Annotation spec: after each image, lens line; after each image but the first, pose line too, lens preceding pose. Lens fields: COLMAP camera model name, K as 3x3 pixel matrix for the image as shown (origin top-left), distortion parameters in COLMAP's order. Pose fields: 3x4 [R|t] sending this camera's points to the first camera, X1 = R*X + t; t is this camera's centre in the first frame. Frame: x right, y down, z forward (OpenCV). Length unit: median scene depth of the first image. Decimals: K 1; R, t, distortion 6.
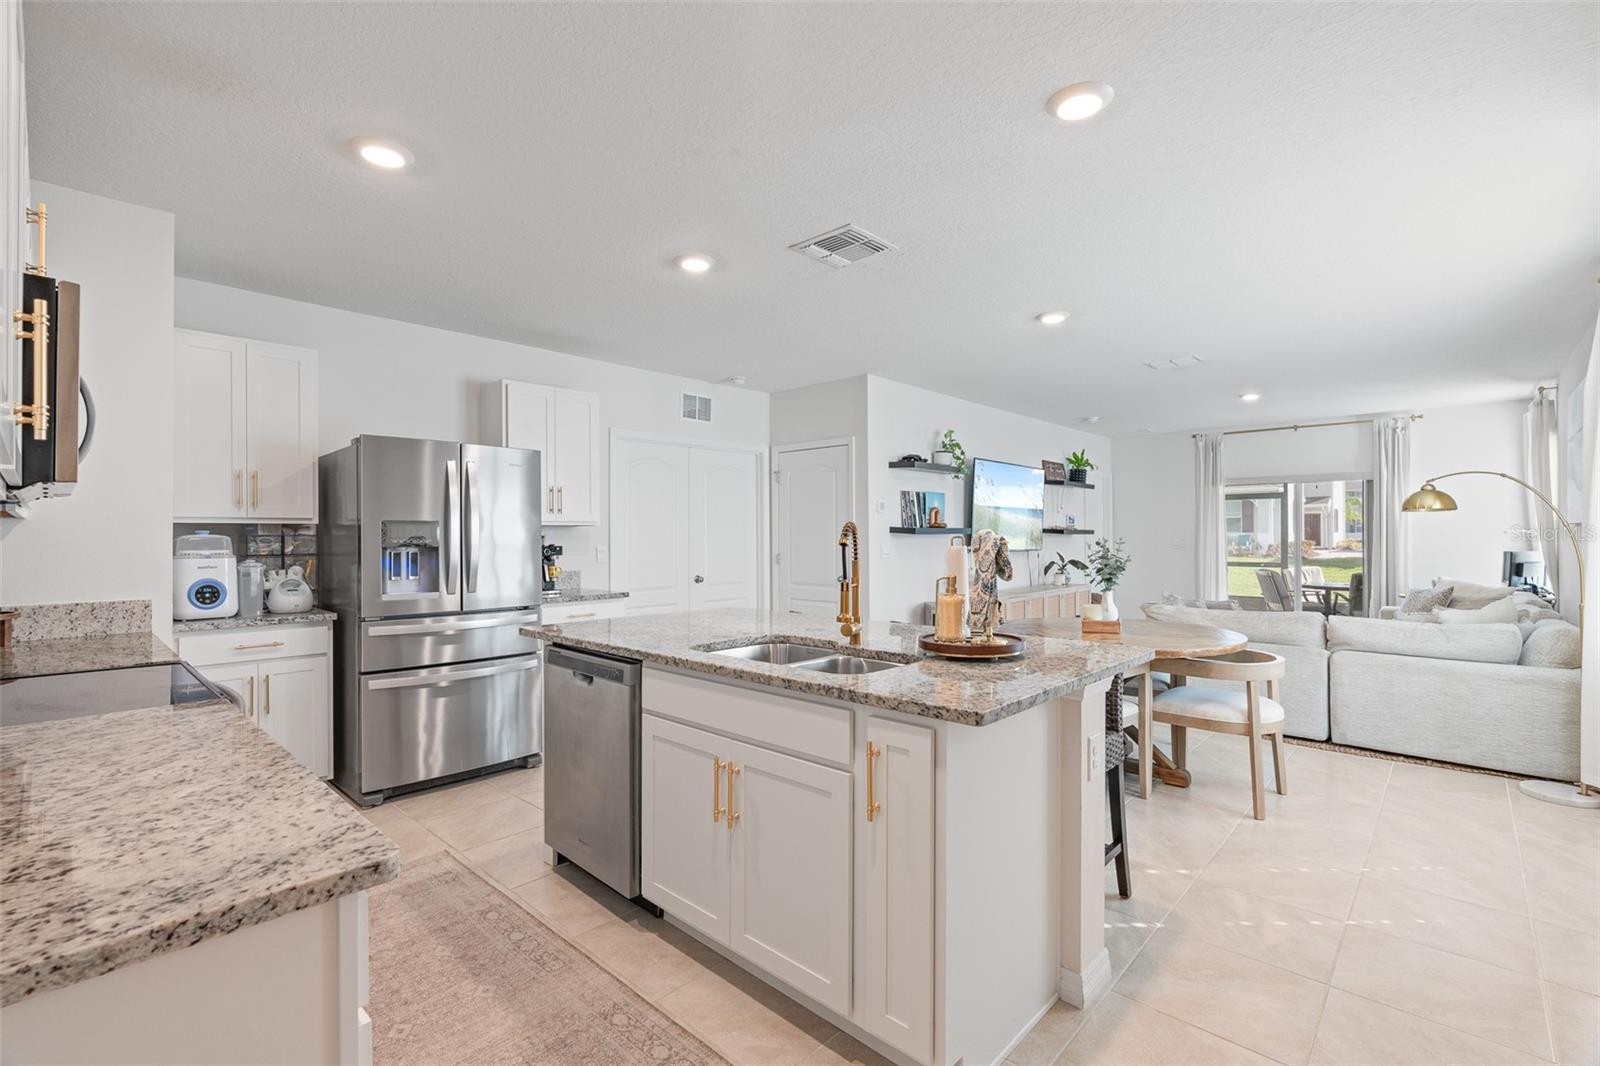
lens RADIAL K [[712.6, 0, 801.2], [0, 712.6, 531.8], [0, 0, 1]] dist [0.000177, 0.000197]
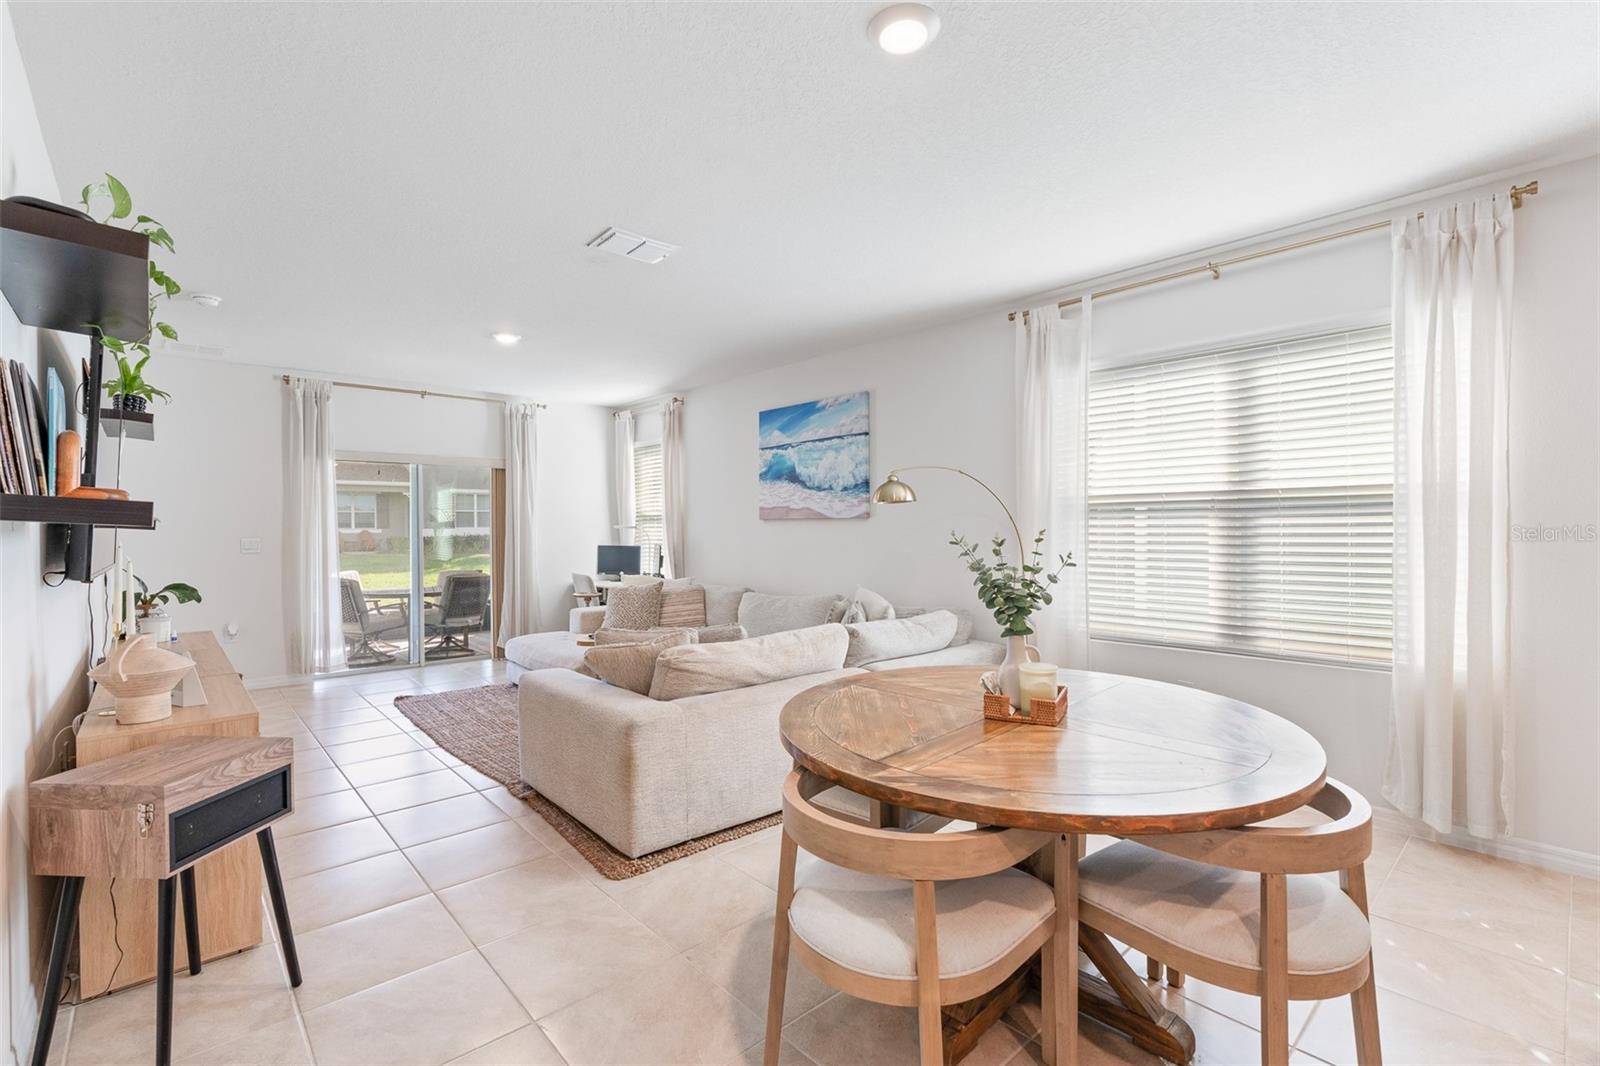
lens RADIAL K [[712.6, 0, 800.4], [0, 712.6, 532.6], [0, 0, 1]] dist [0.000177, 0.000197]
pose [[0.079505, -0.003729, 0.996827, -0.057176], [0.001062, 0.999993, 0.003656, 0.004277], [-0.996834, 0.000768, 0.079508, 0.550203]]
